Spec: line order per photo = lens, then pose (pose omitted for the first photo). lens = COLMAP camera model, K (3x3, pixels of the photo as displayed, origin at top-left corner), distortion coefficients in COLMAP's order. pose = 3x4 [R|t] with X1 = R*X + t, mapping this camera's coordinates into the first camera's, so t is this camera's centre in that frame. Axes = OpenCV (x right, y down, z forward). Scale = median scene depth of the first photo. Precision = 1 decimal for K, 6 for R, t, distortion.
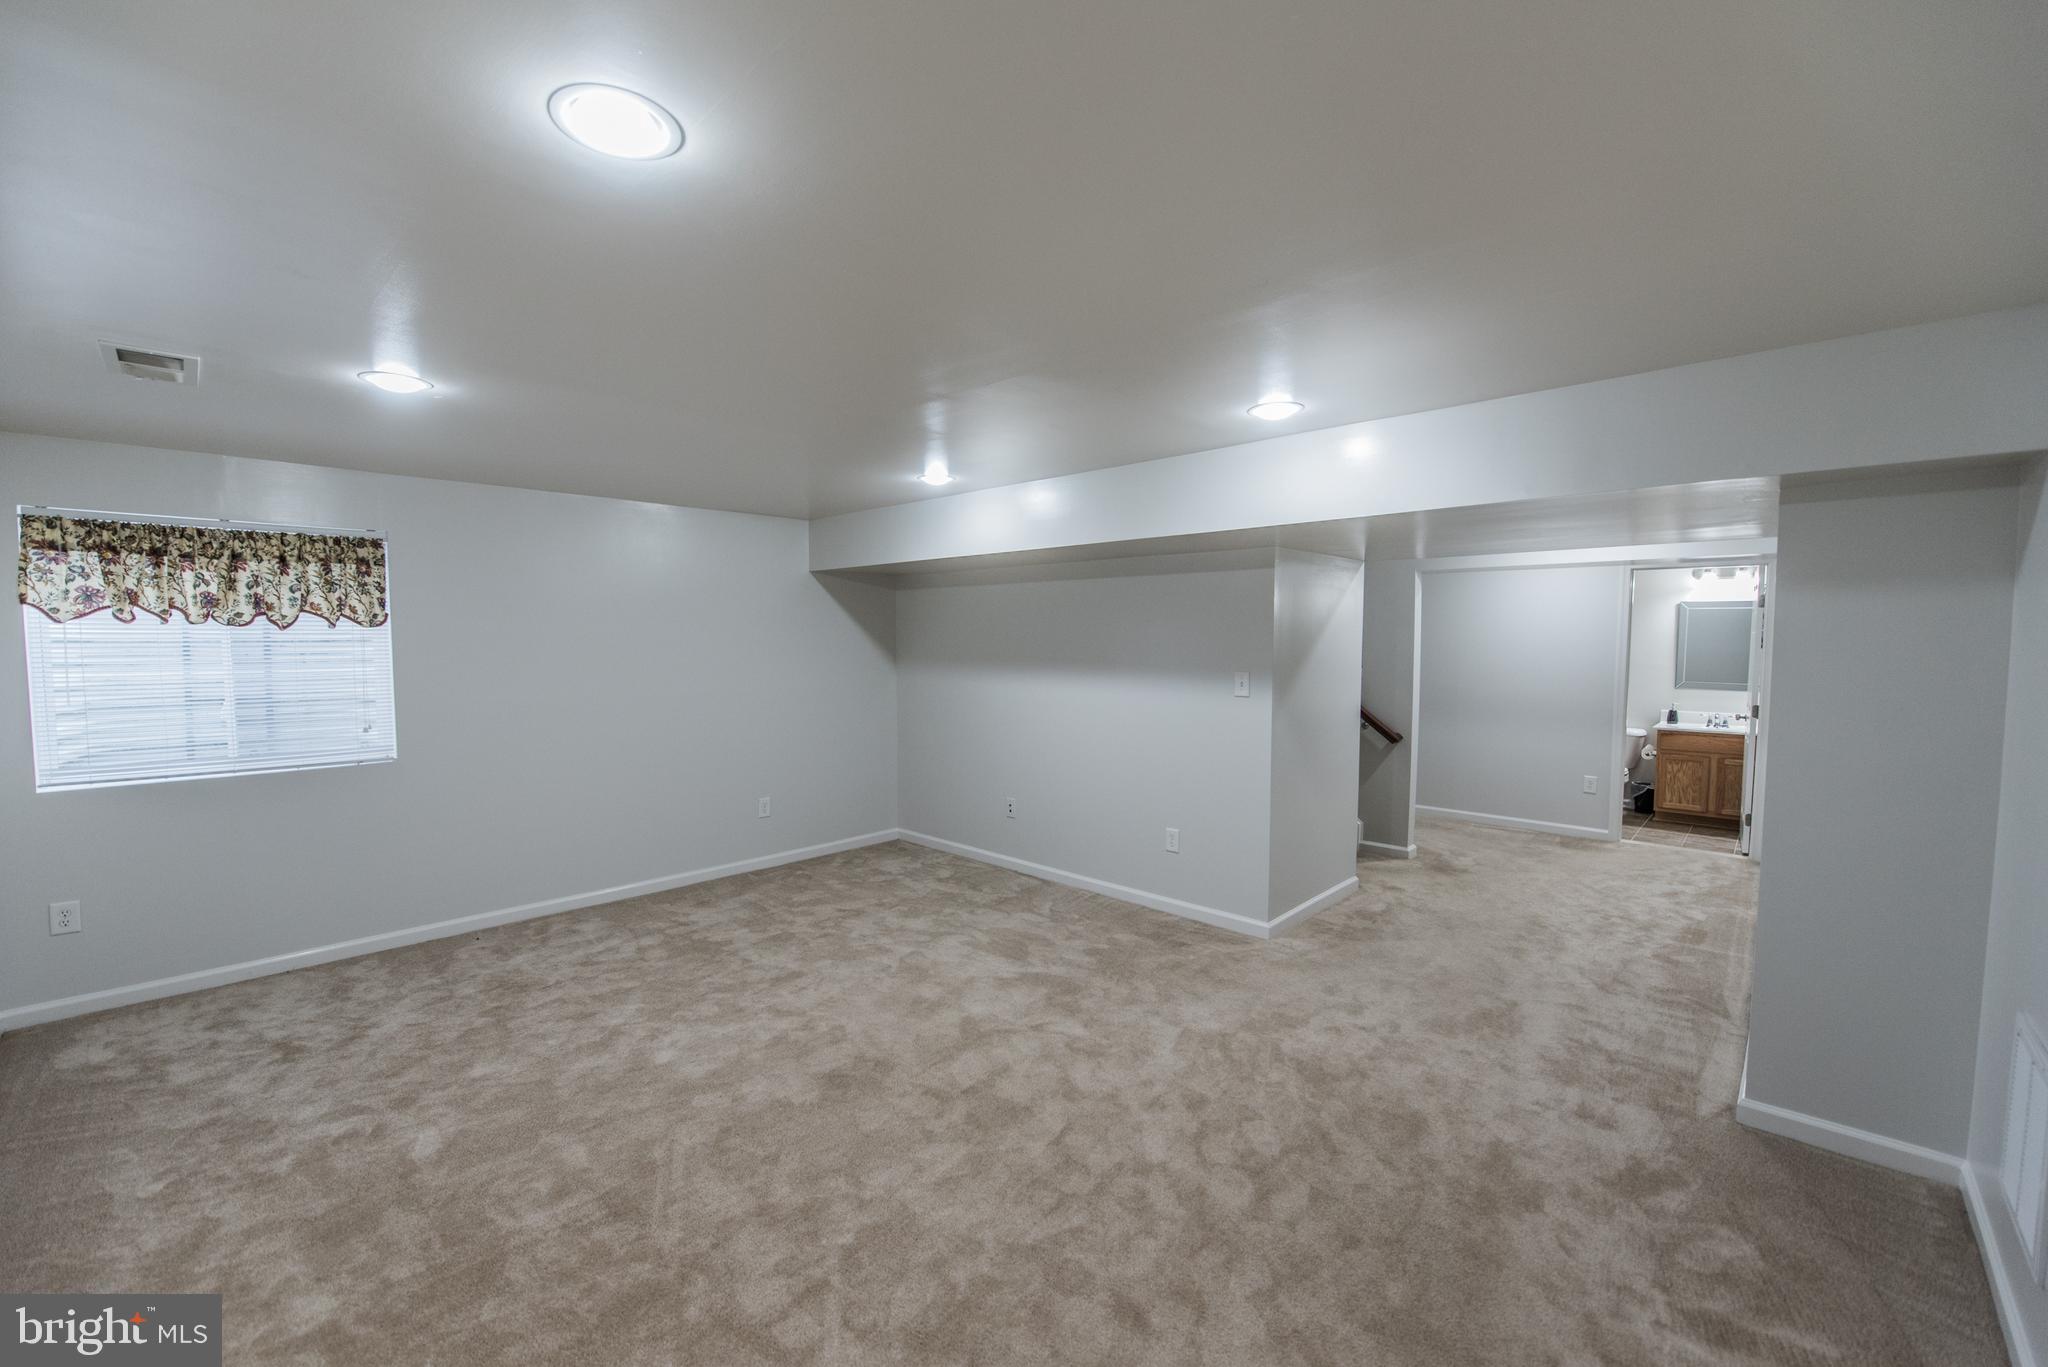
lens RADIAL K [[818.2, 0, 1024.0], [0, 818.2, 683.5], [0, 0, 1]] dist [-0.017318, -0.000062]
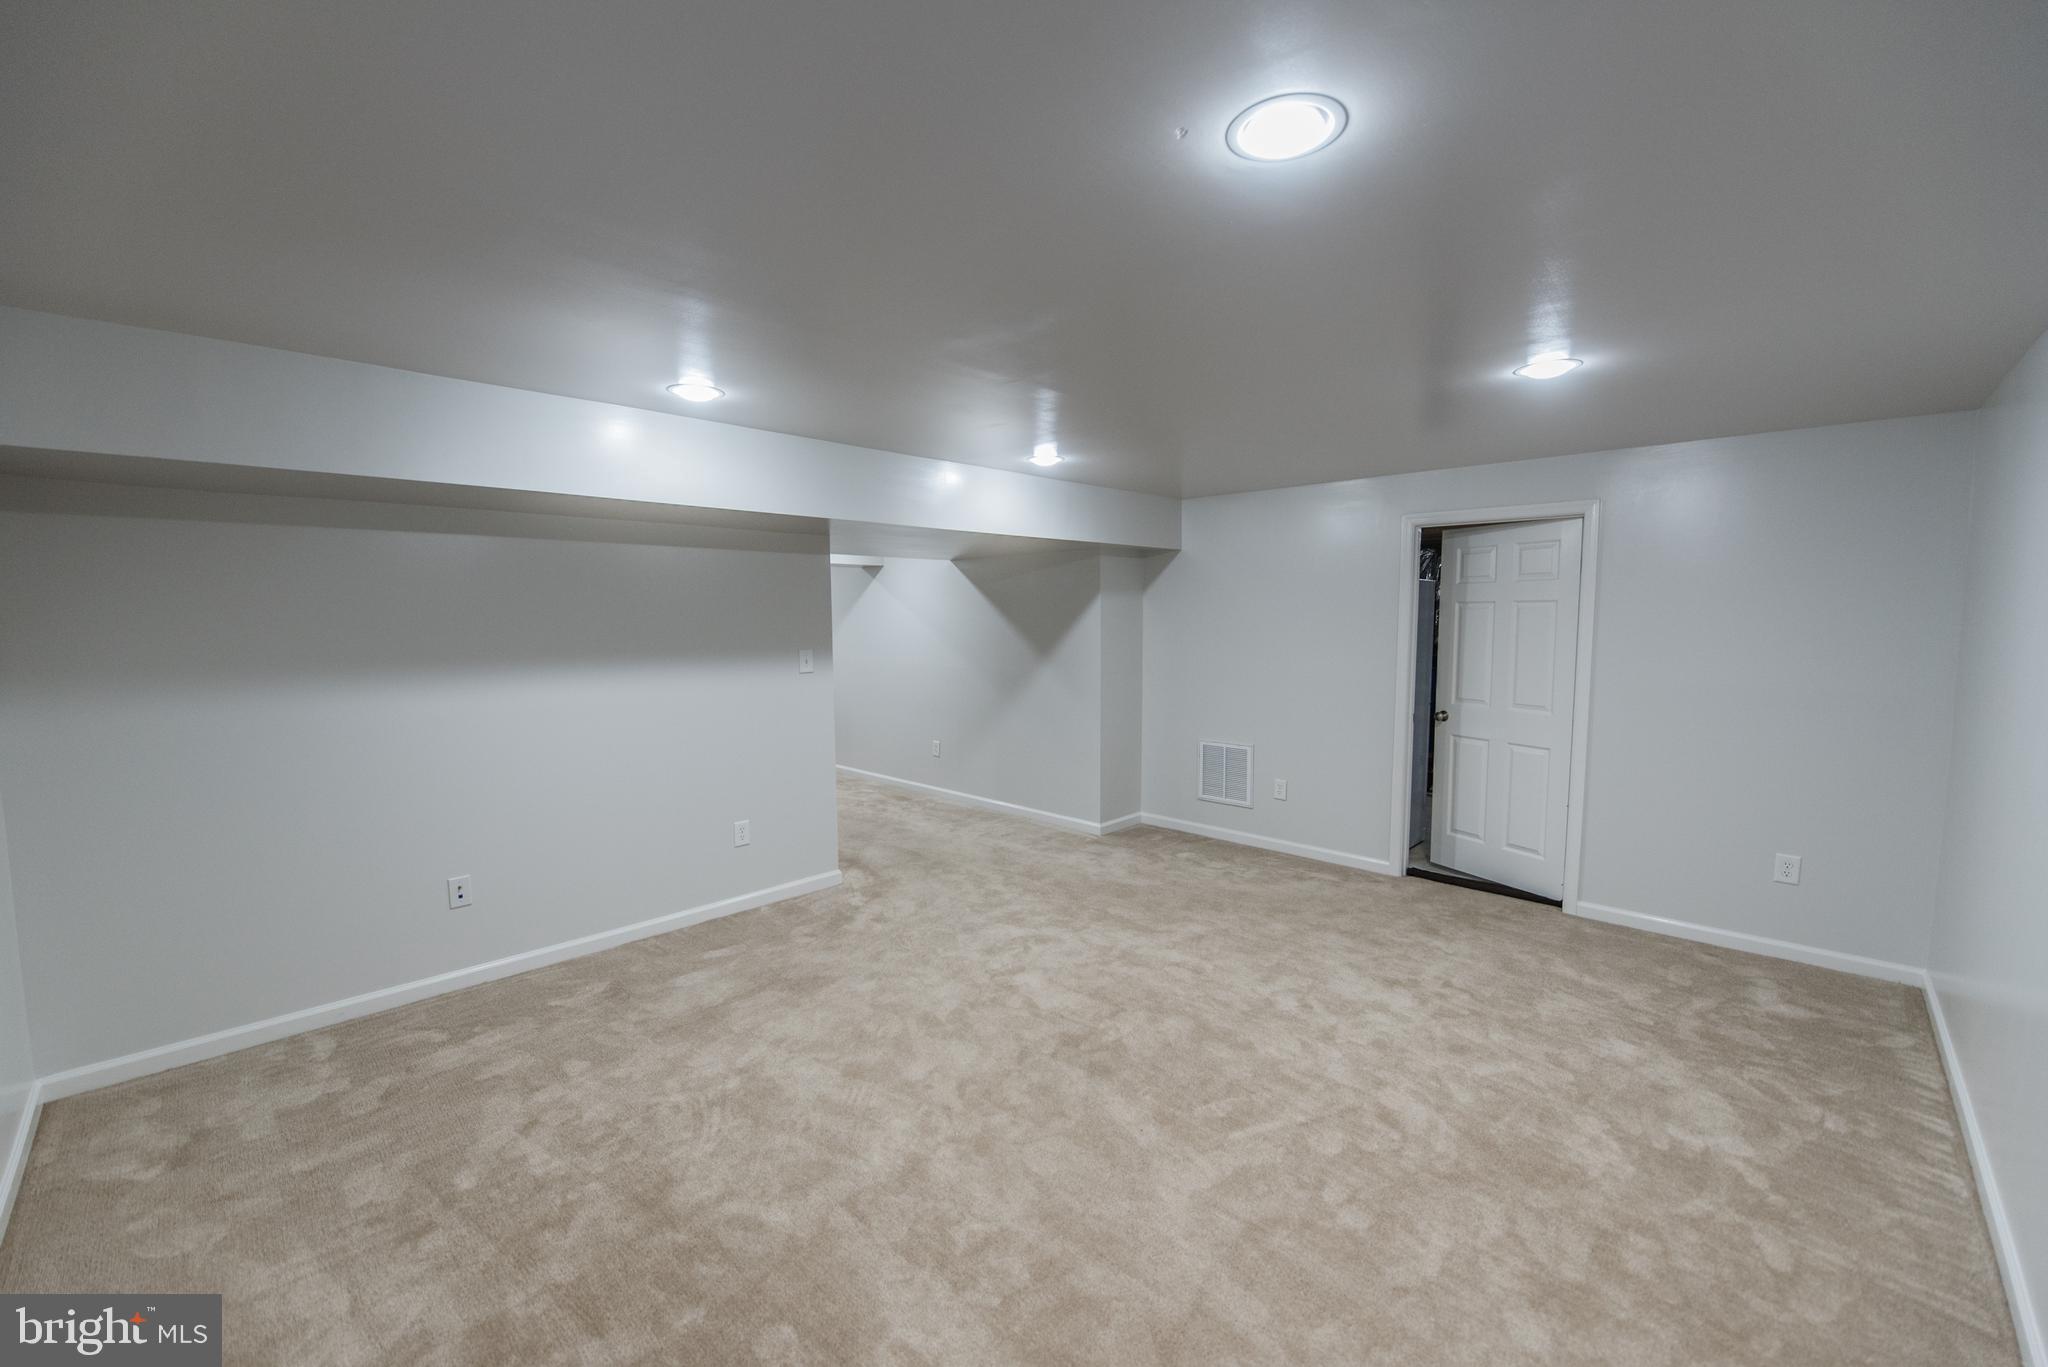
lens RADIAL K [[822.5, 0, 1018.5], [0, 822.5, 683.3], [0, 0, 1]] dist [-0.020207, 0.000101]
pose [[0.009902, -0.086655, 0.996189, -0.762635], [0.062488, 0.994344, 0.085874, -0.043237], [-0.997997, 0.061400, 0.015261, 0.673233]]
